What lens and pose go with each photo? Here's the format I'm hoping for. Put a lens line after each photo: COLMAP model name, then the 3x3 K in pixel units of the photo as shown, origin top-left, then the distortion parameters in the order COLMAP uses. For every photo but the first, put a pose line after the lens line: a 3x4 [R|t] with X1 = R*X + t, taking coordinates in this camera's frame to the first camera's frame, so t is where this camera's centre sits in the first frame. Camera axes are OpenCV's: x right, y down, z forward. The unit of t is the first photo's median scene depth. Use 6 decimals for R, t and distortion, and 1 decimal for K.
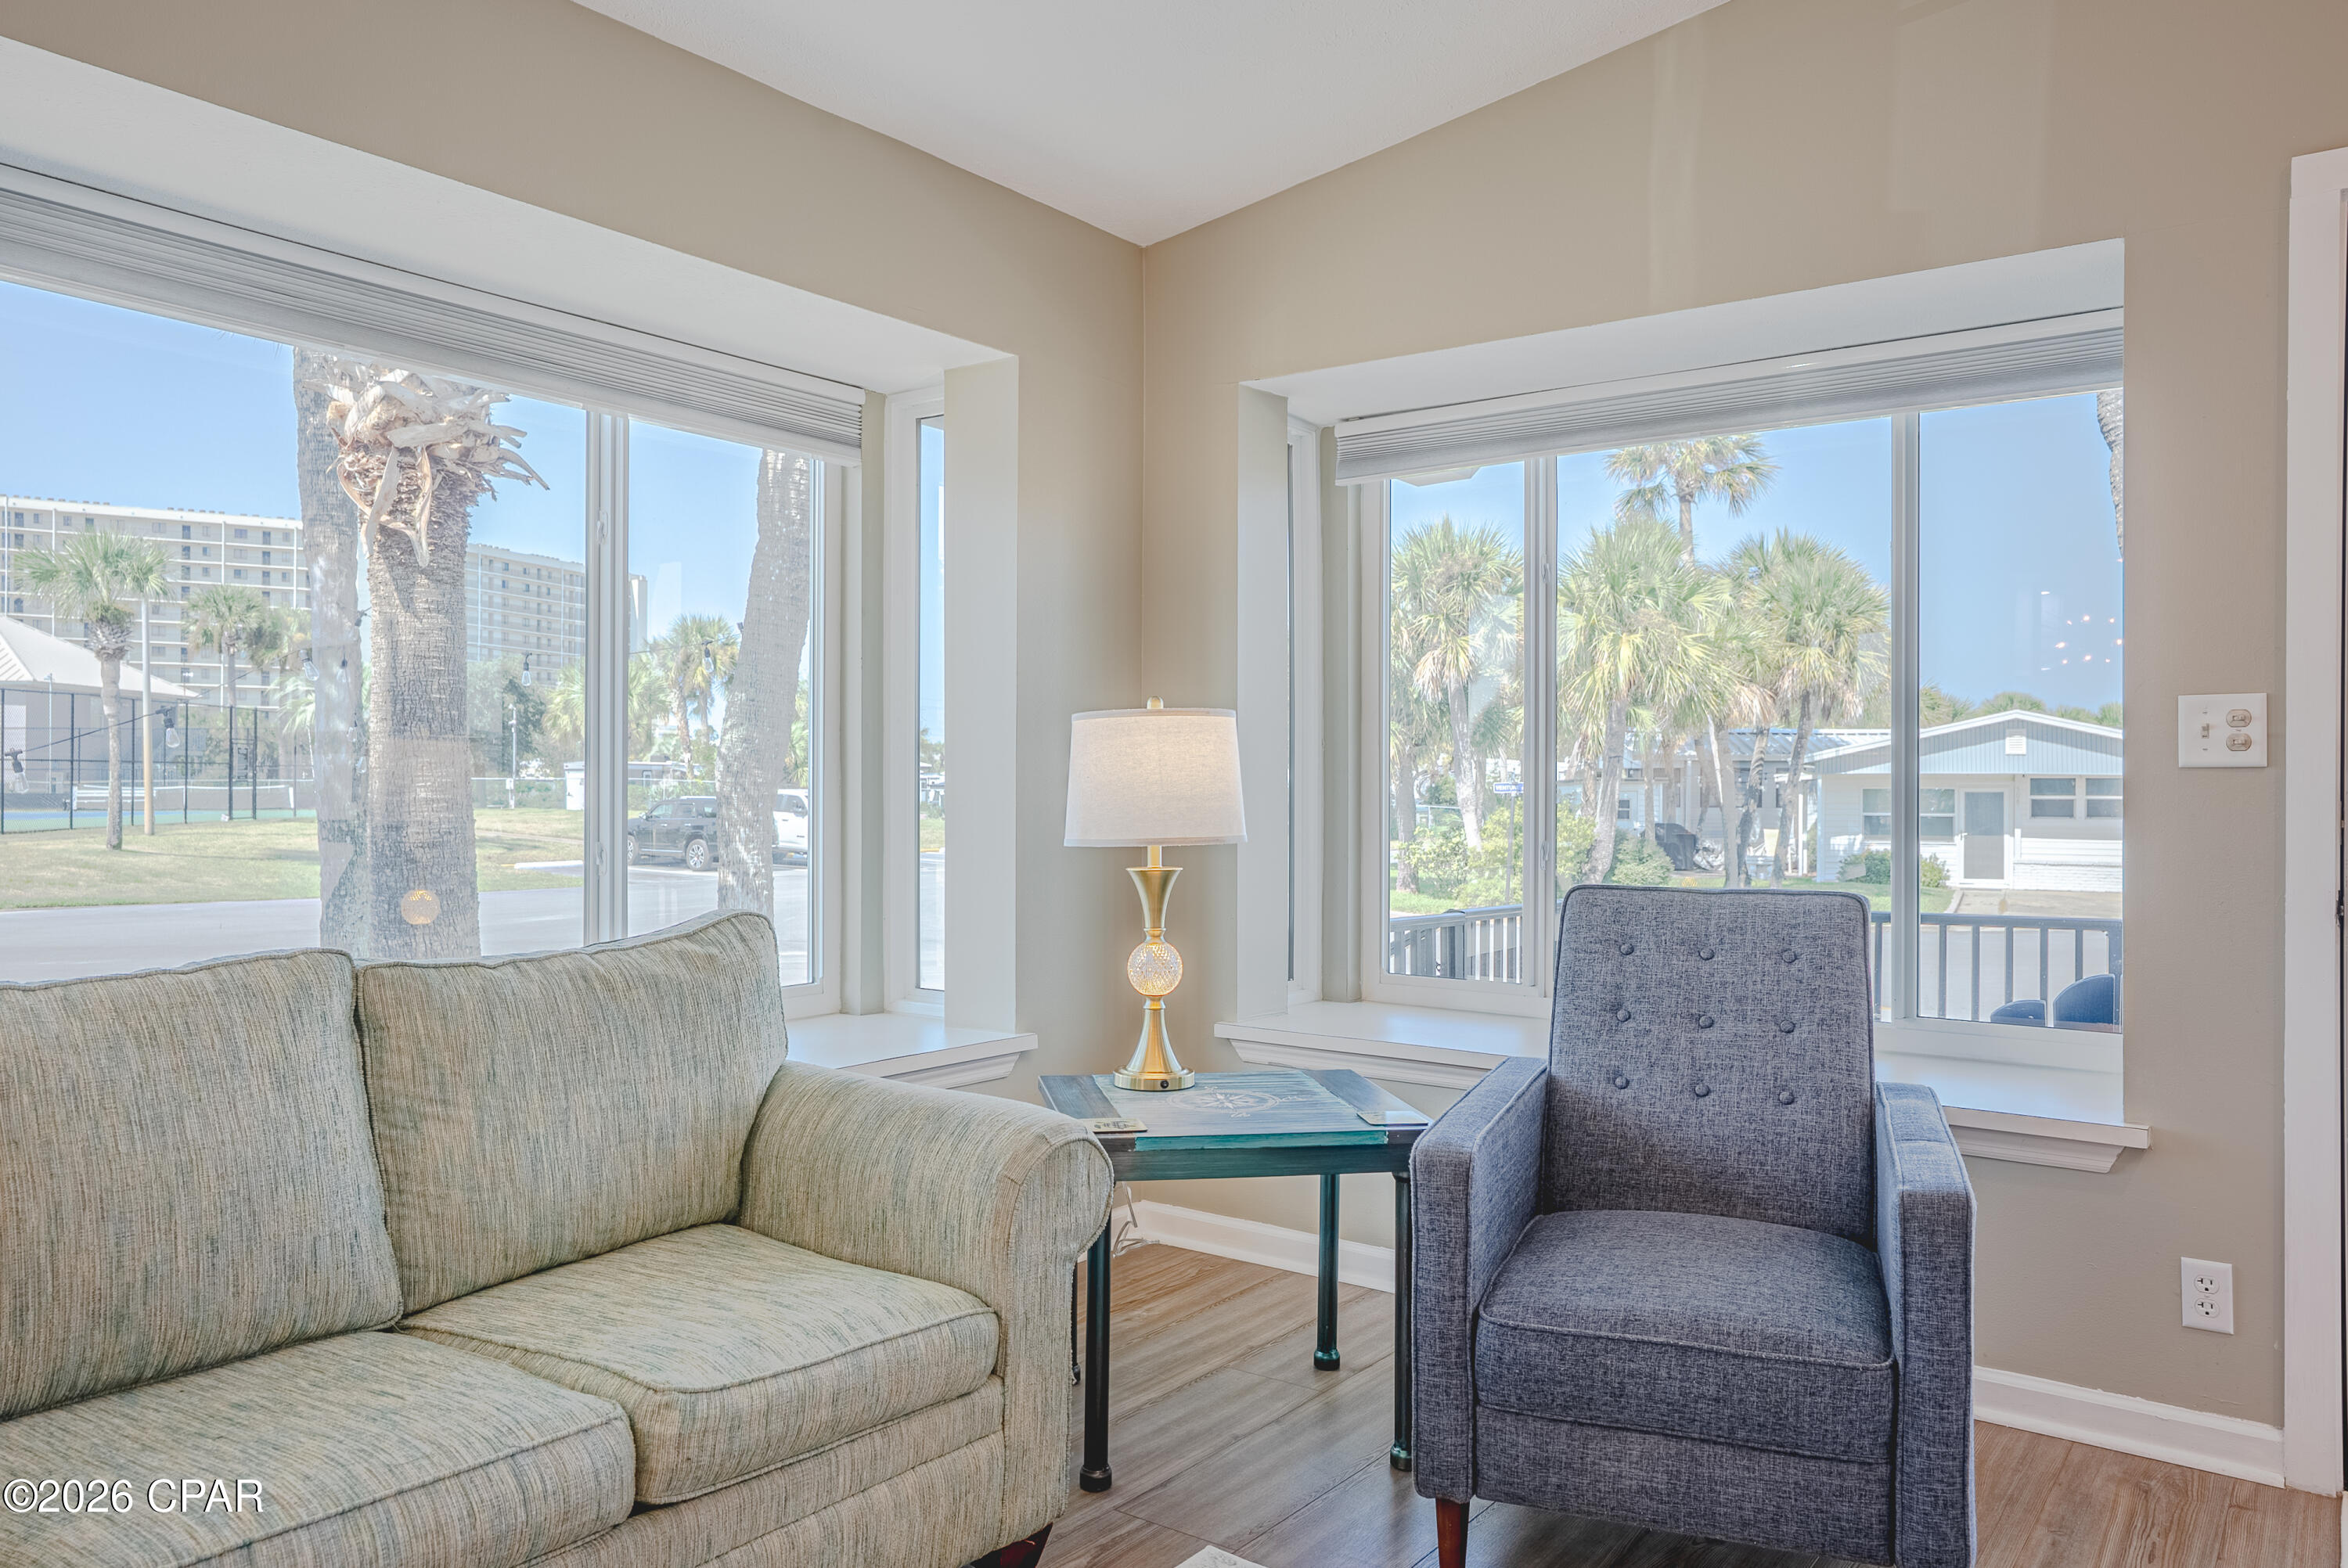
lens RADIAL K [[1638.3, 0, 1219.0], [0, 1638.3, 794.0], [0, 0, 1]] dist [0.010499, 0.015200]
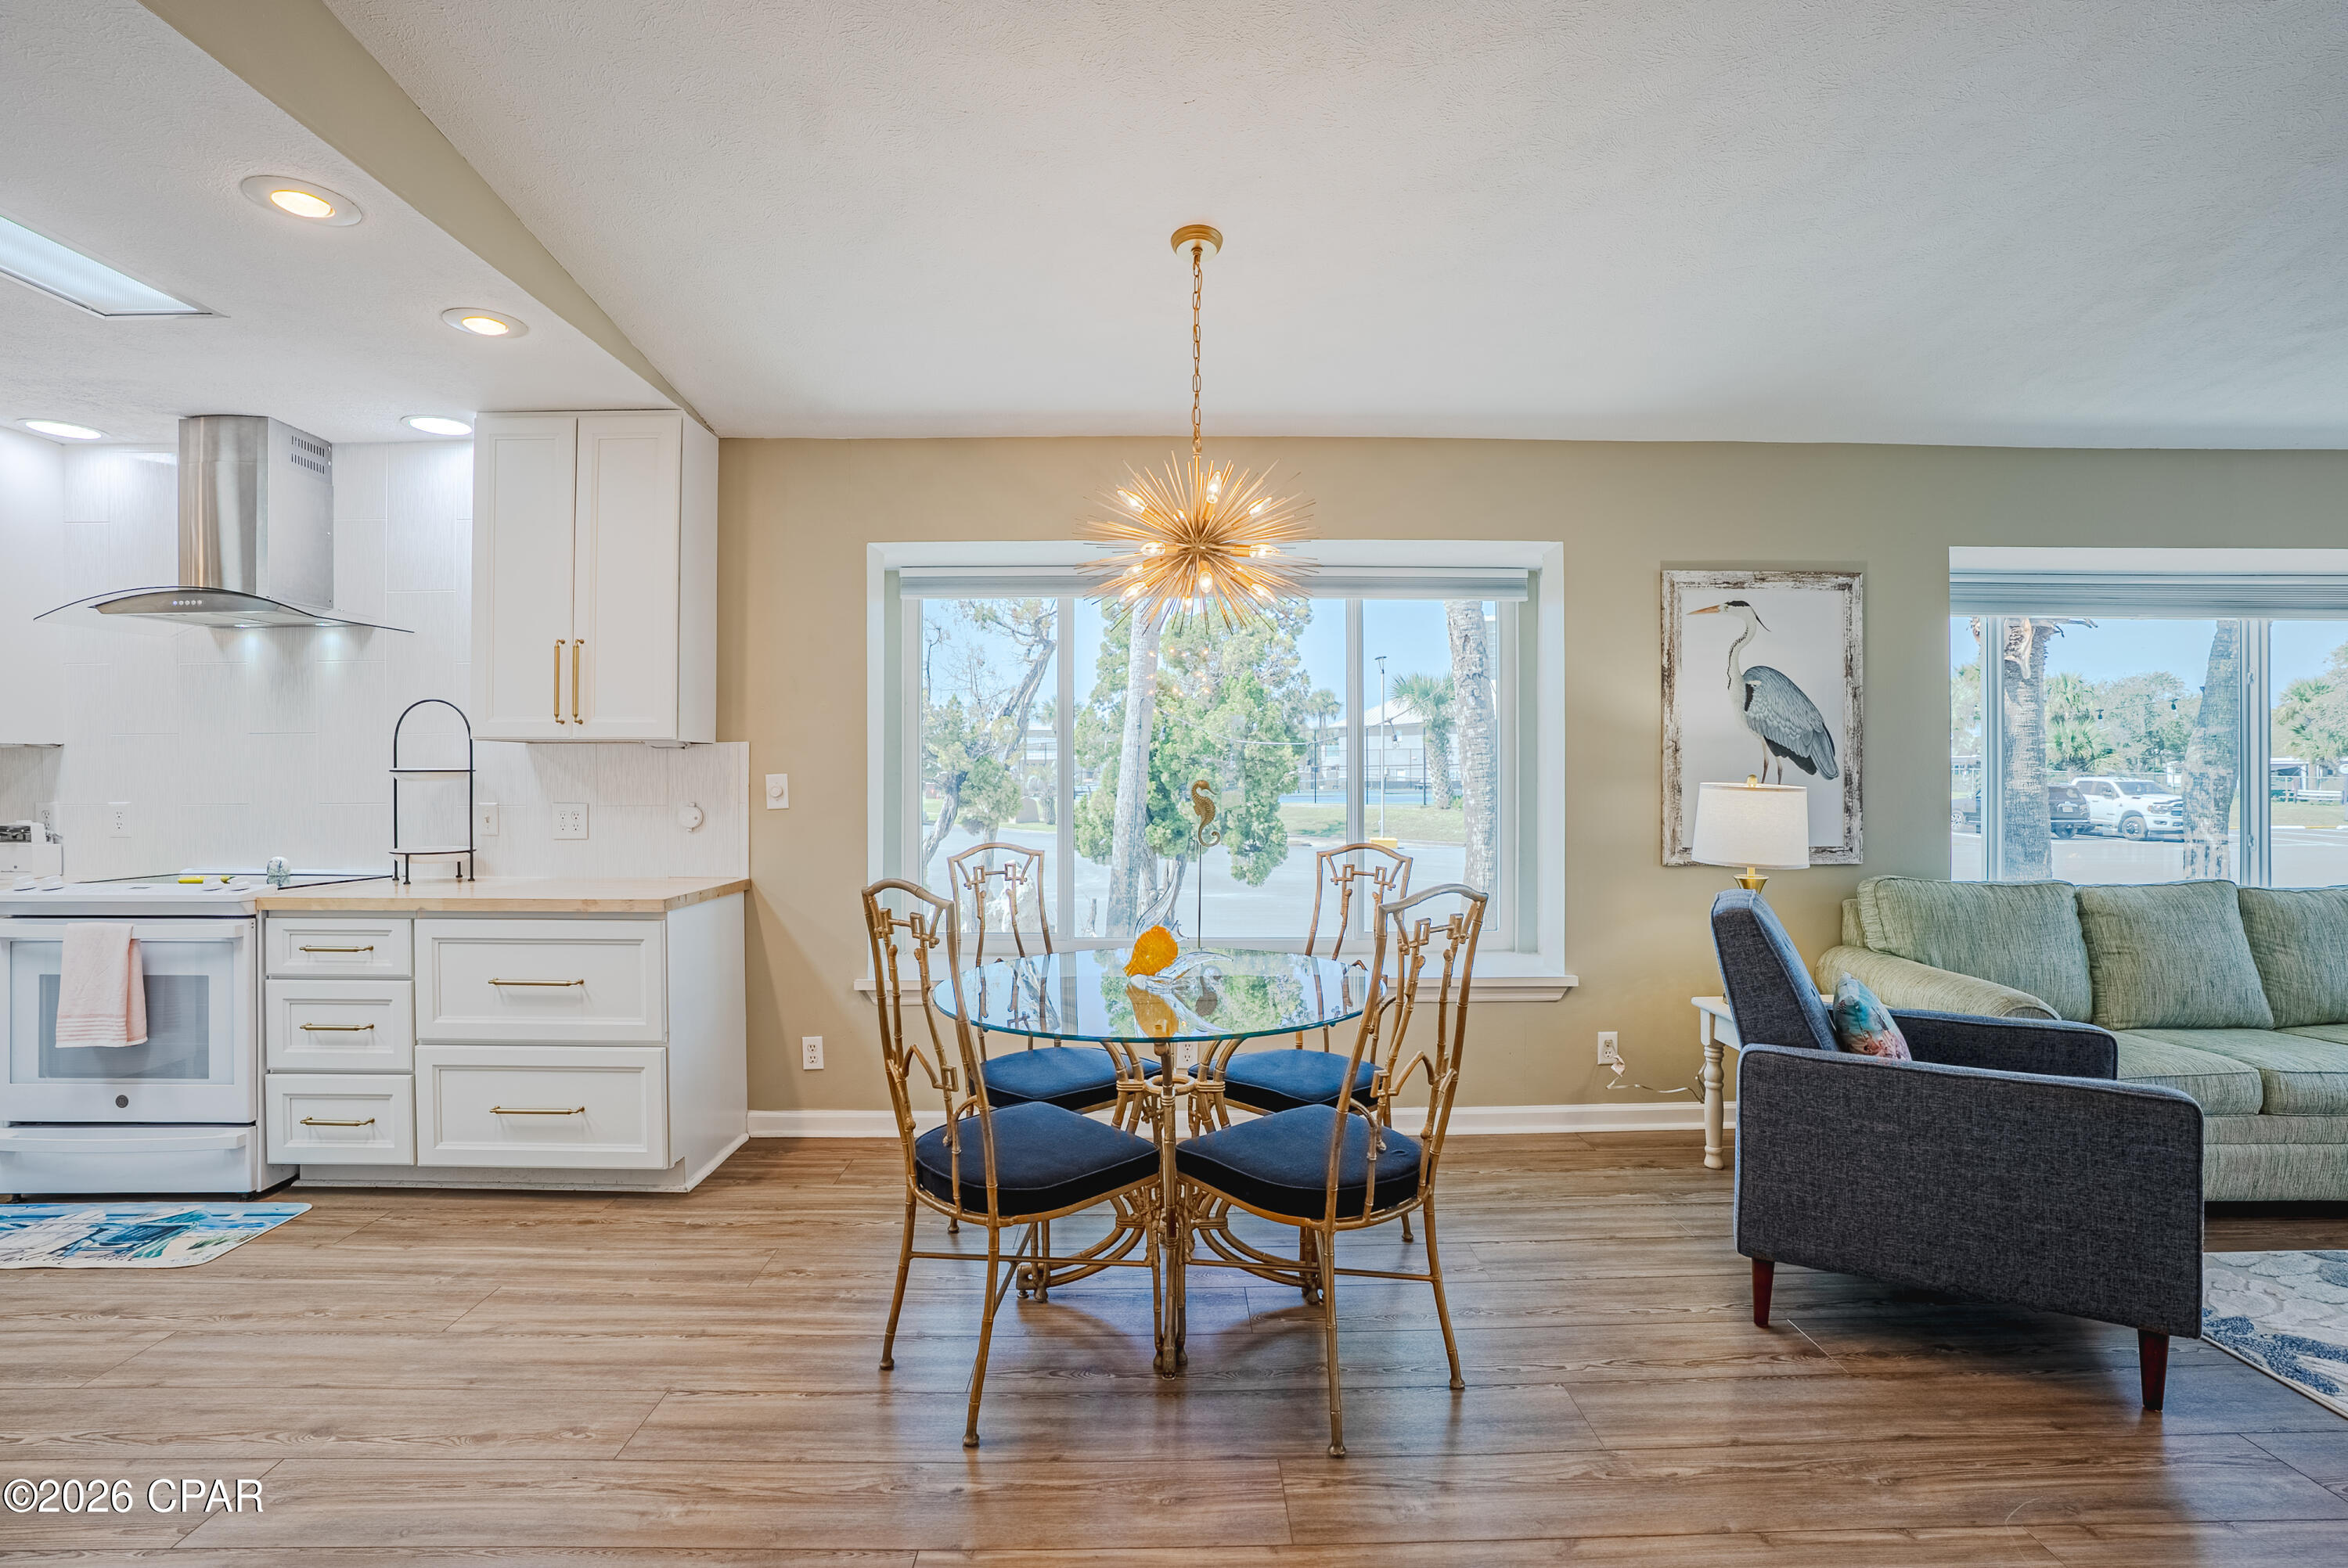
lens RADIAL K [[1124.8, 0, 1146.8], [0, 1124.8, 770.7], [0, 0, 1]] dist [-0.058399, 0.020082]
pose [[0.585718, -0.007536, -0.810480, -0.121865], [0.003197, 0.999970, -0.006988, -0.052368], [0.810508, 0.001502, 0.585725, -1.012705]]
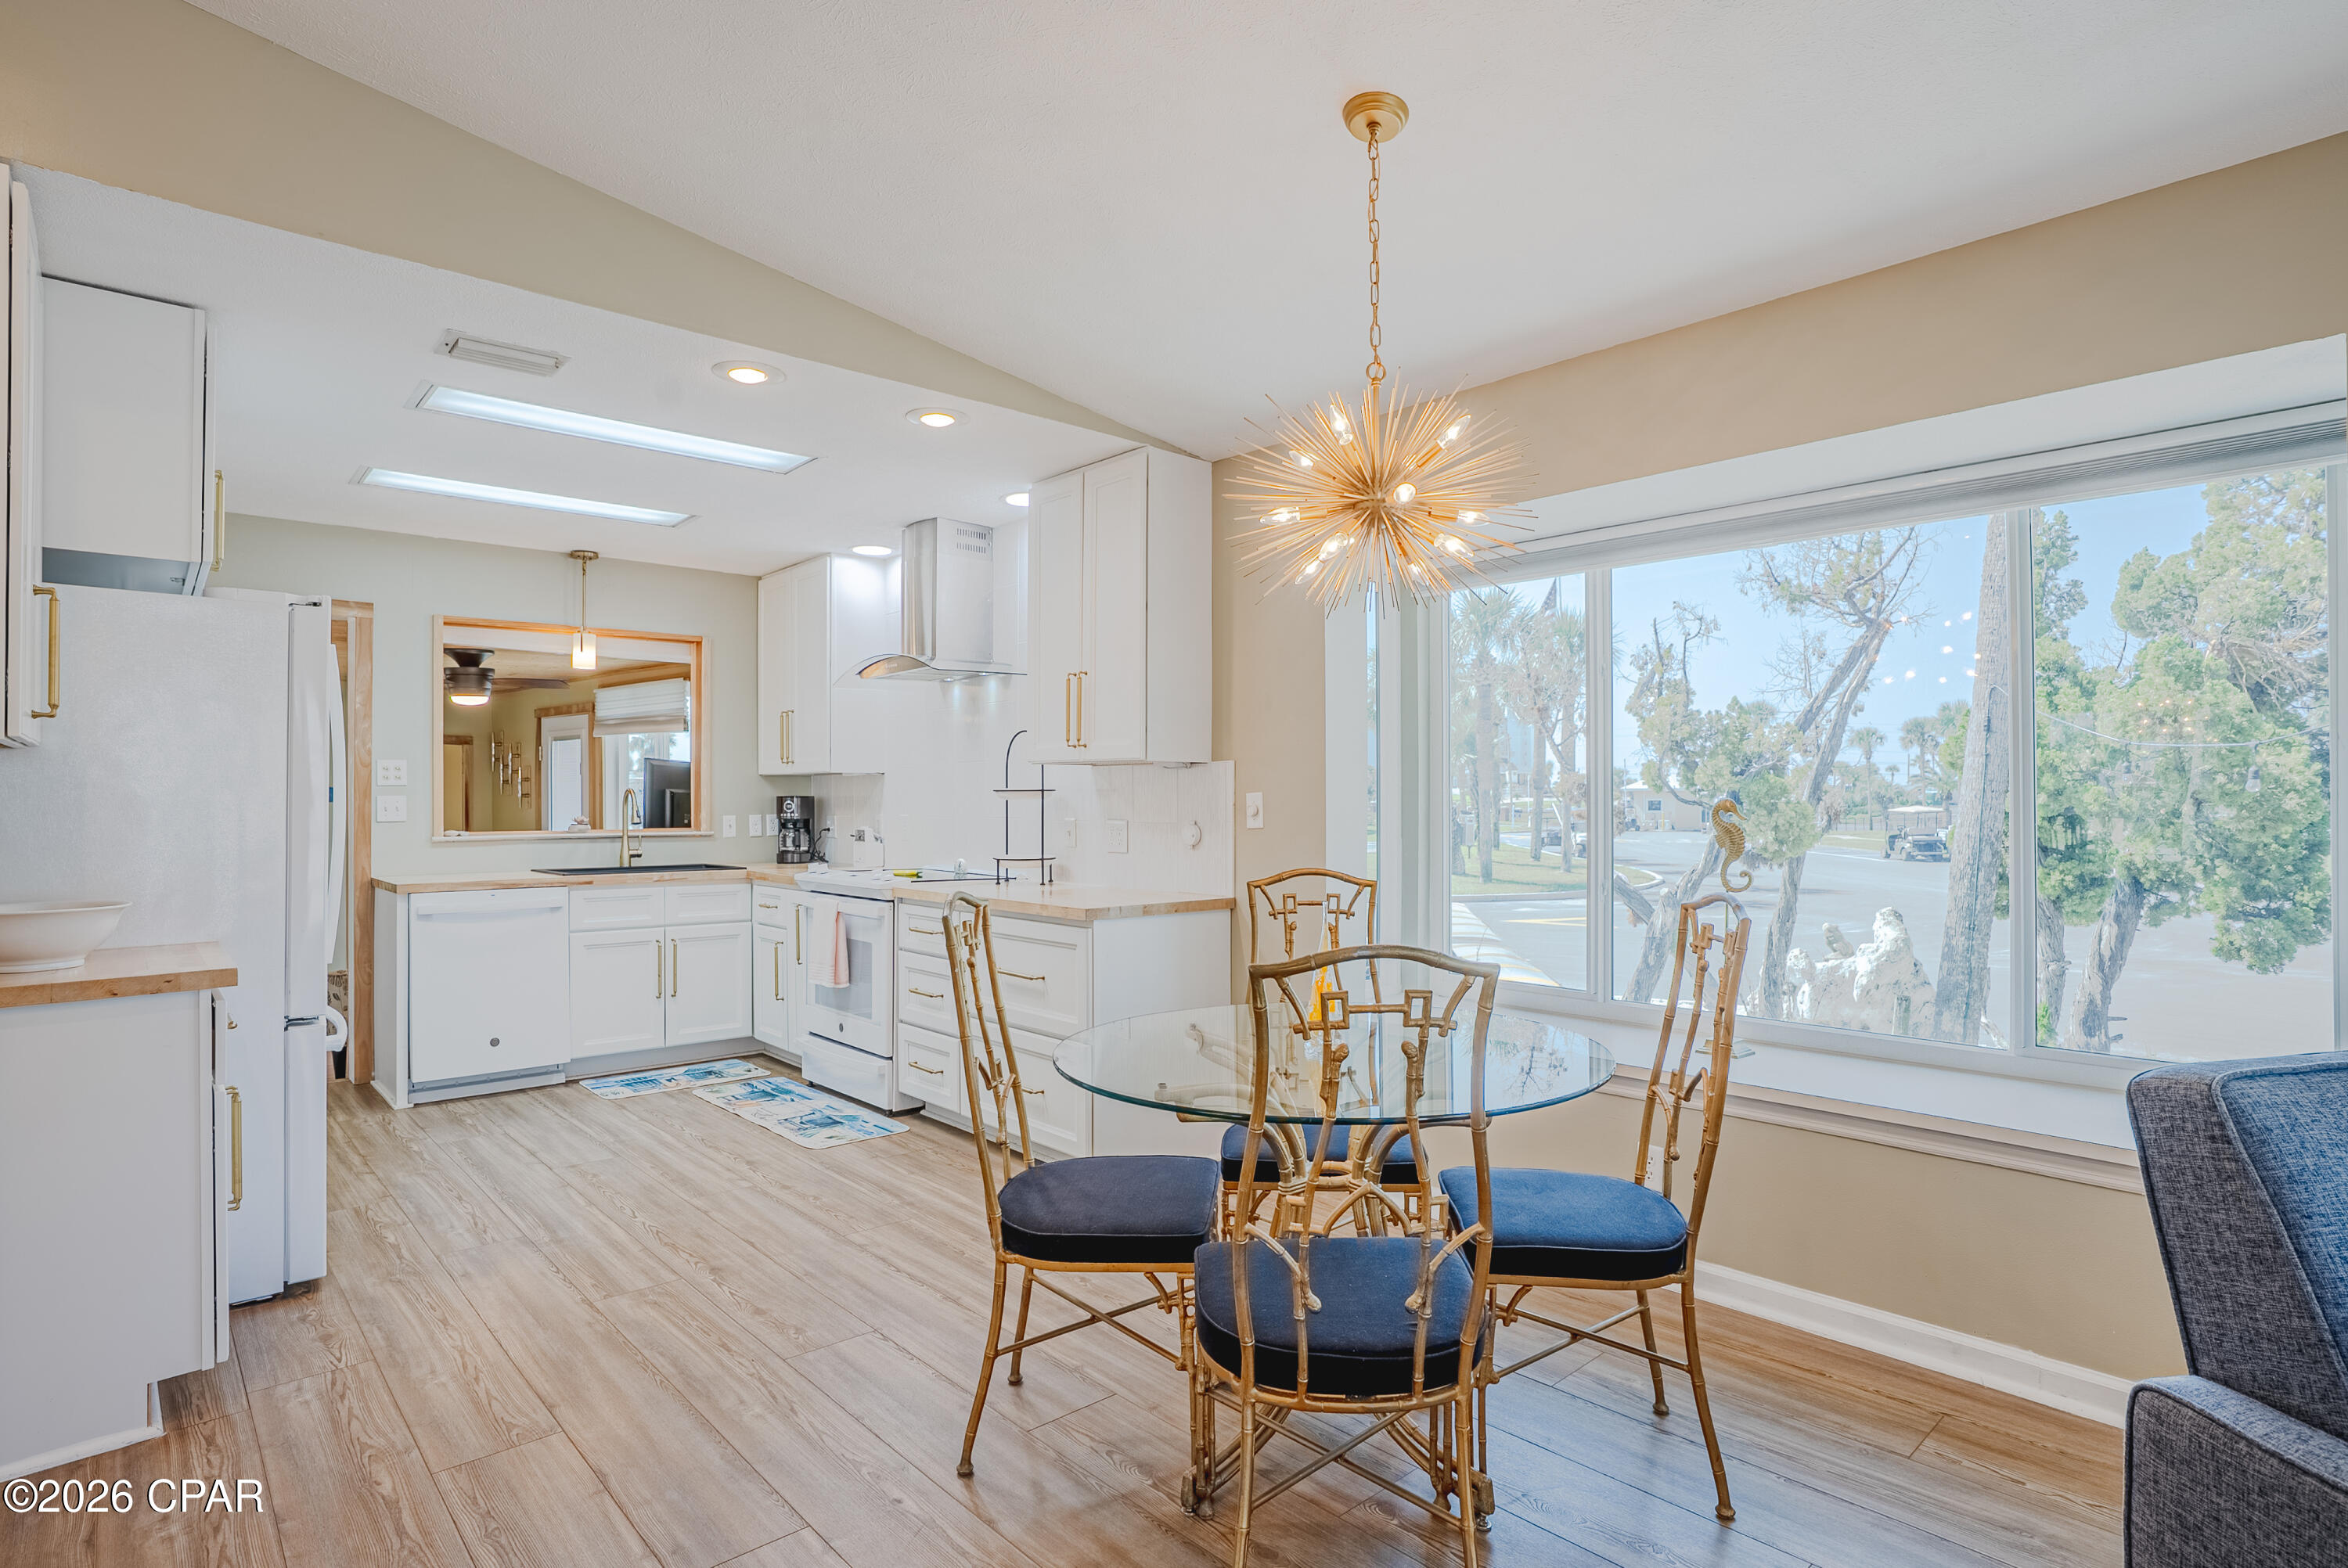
lens RADIAL K [[1218.5, 0, 1157.0], [0, 1218.5, 786.8], [0, 0, 1]] dist [-0.038802, 0.009282]
pose [[-0.236034, -0.013592, -0.971650, -0.047496], [-0.000466, 0.999904, -0.013874, -0.045121], [0.971745, -0.002821, -0.236018, -0.335457]]
